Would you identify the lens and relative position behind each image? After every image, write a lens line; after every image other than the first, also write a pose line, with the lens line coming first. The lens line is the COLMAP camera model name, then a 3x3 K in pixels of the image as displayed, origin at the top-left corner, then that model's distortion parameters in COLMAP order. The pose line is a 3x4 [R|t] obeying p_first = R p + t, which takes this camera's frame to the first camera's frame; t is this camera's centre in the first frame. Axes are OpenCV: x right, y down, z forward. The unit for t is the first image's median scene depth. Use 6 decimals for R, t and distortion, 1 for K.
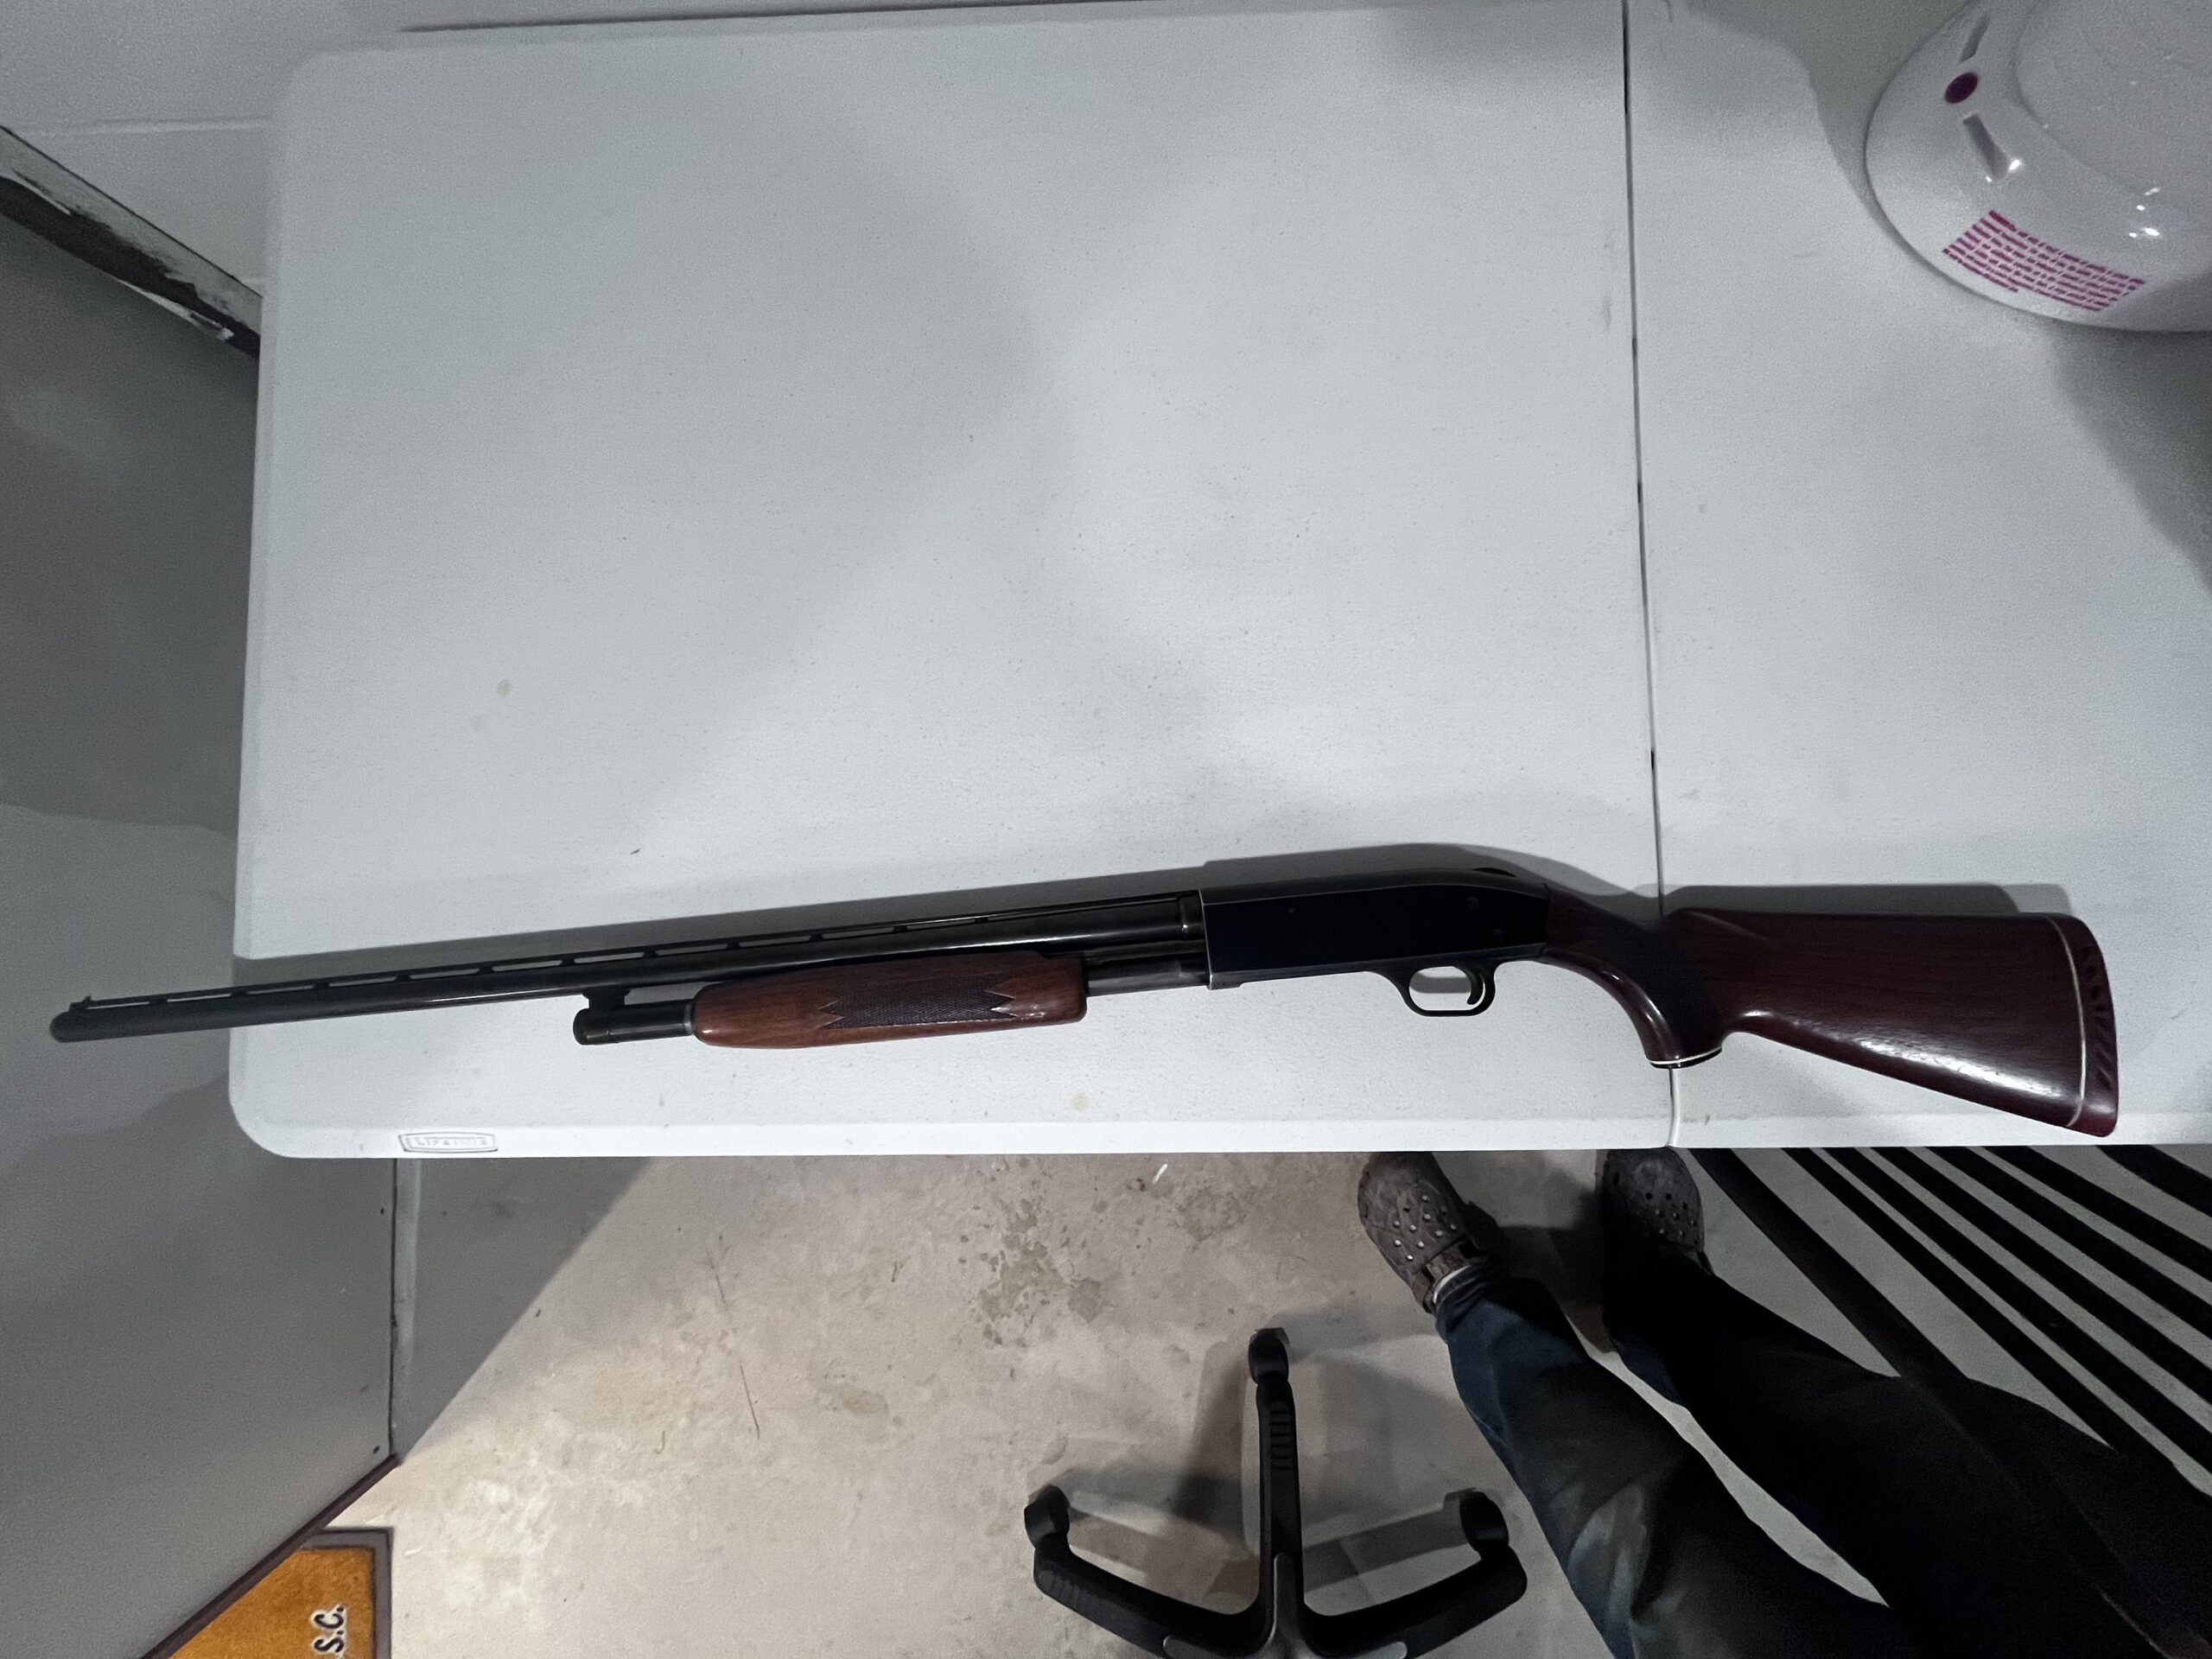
lens RADIAL K [[888.0, 0, 1103.6], [0, 888.0, 828.6], [0, 0, 1]] dist [0.006443, -0.000871]
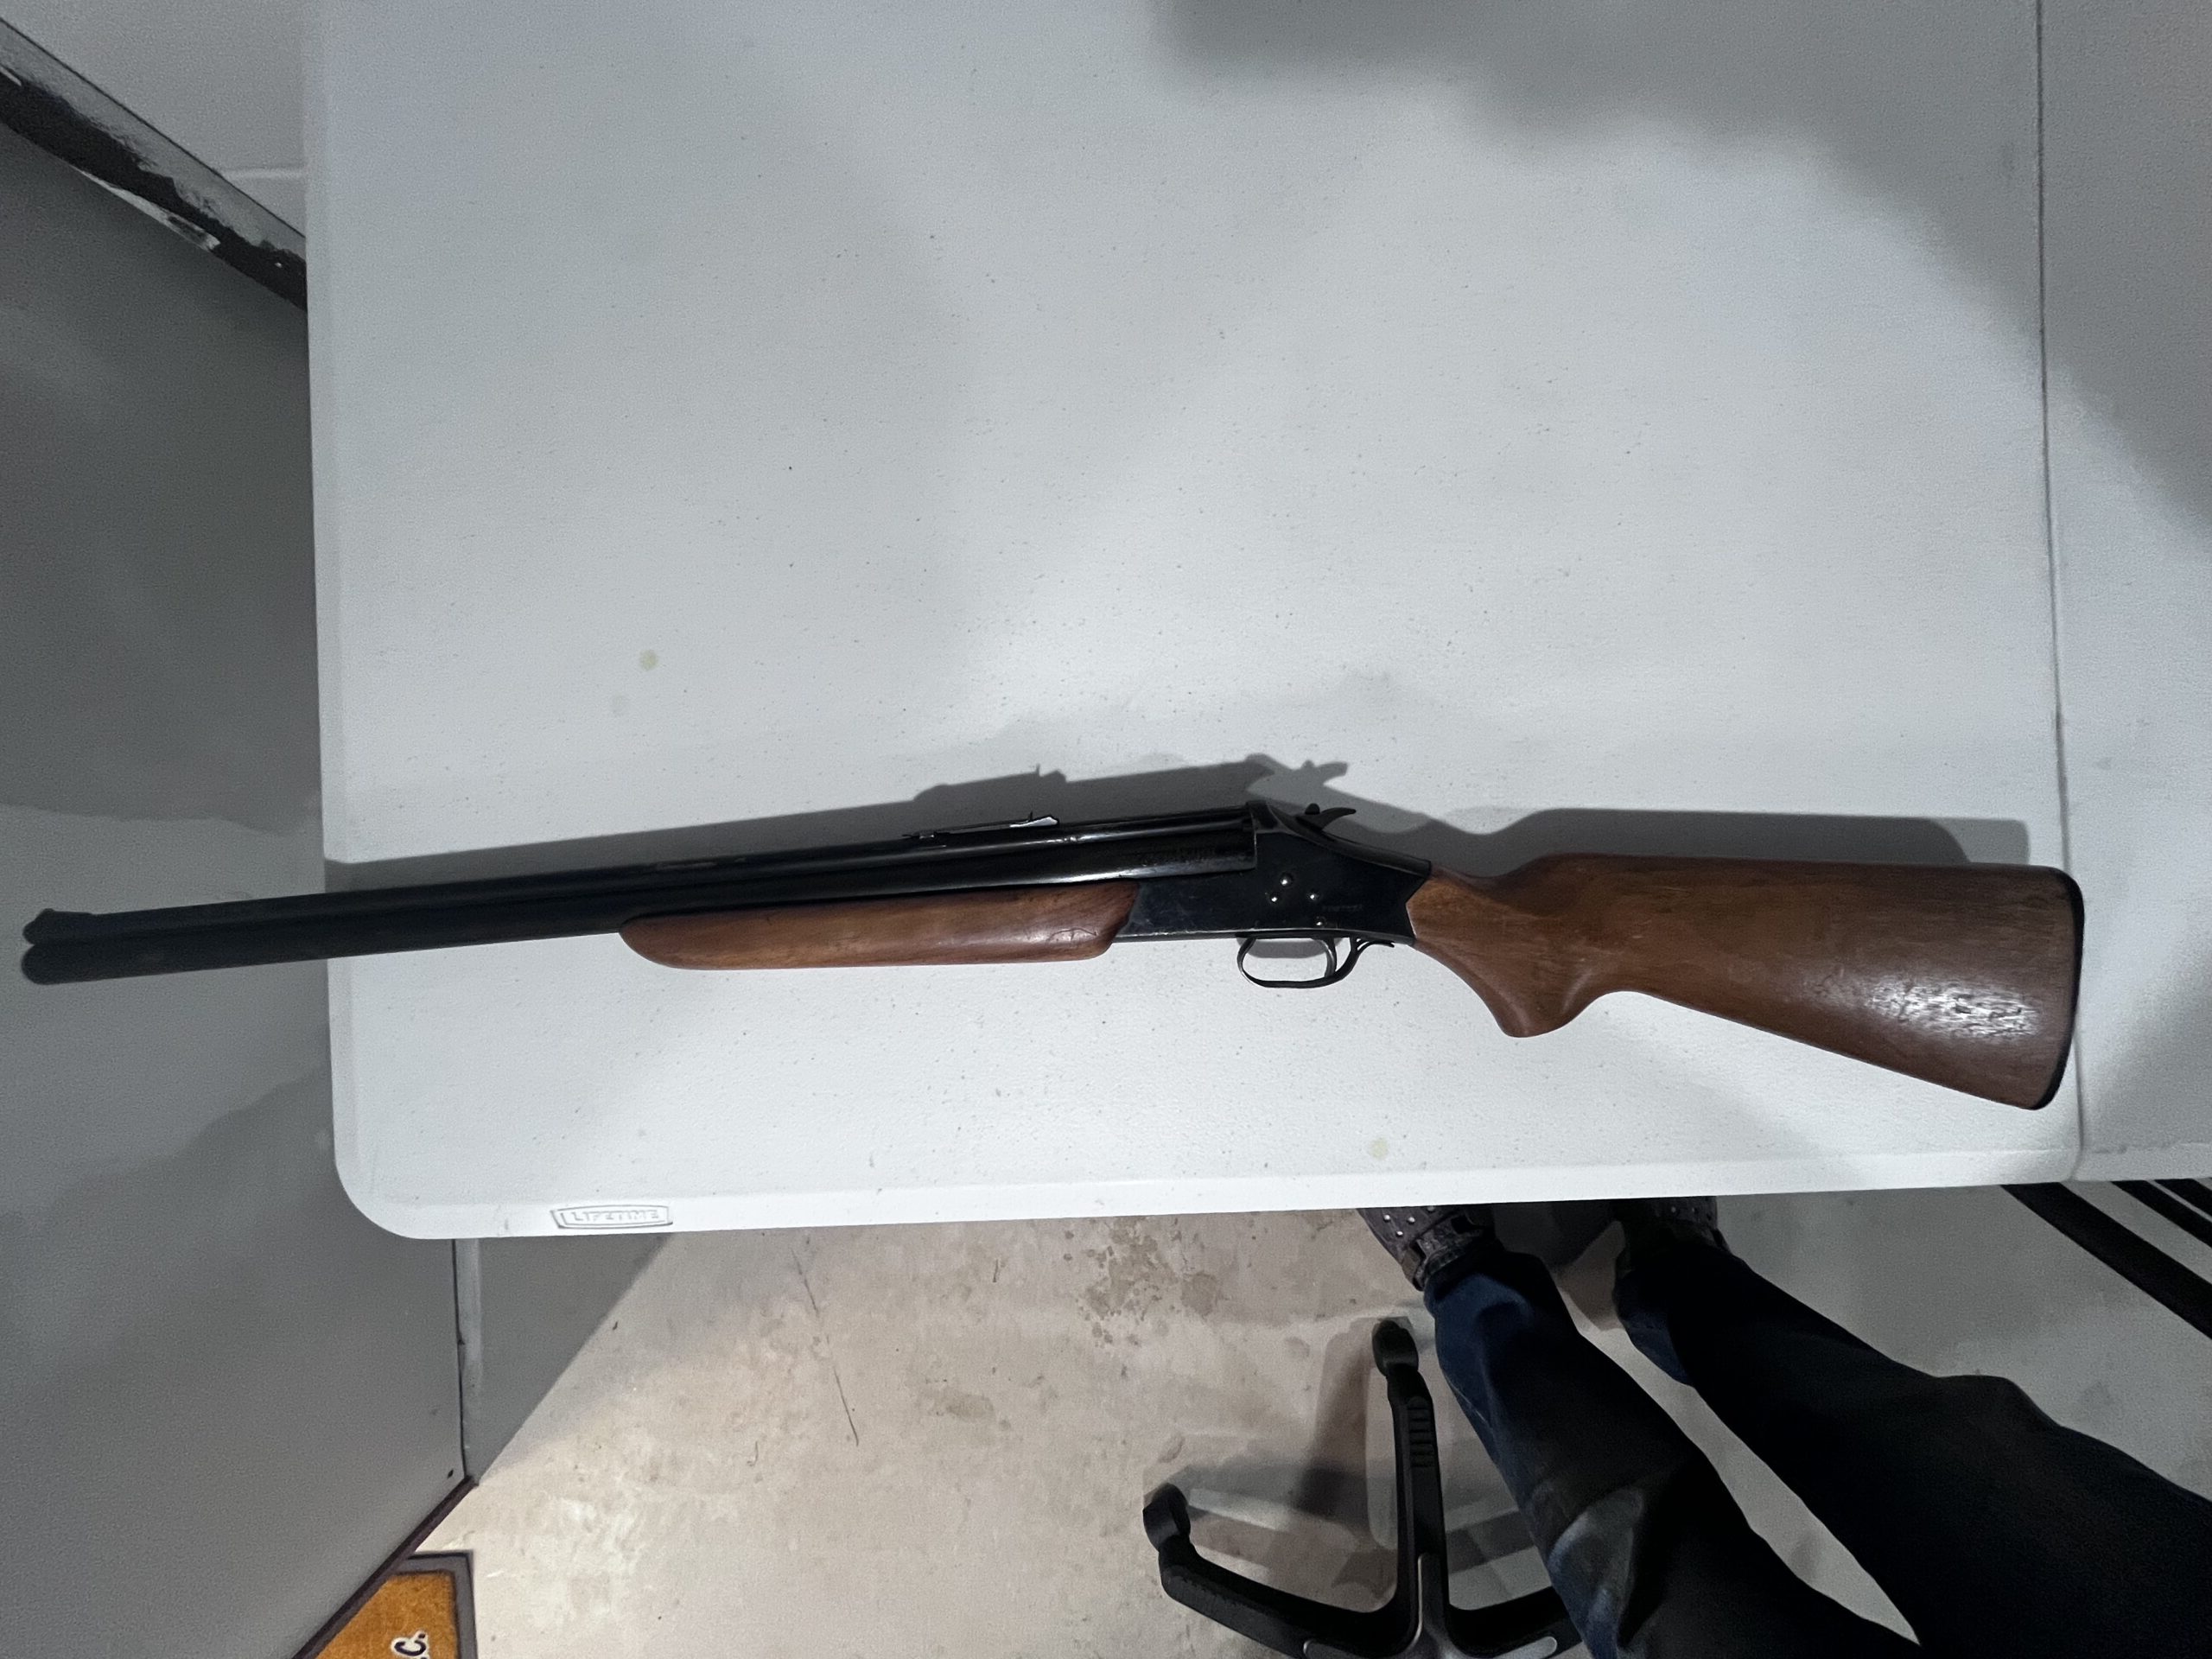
lens RADIAL K [[888.0, 0, 1109.9], [0, 888.0, 827.0], [0, 0, 1]] dist [0.006443, -0.000871]
pose [[0.999558, -0.021807, 0.020194, -0.124395], [0.020736, 0.998441, 0.051822, -0.018120], [-0.021292, -0.051380, 0.998452, 0.081494]]
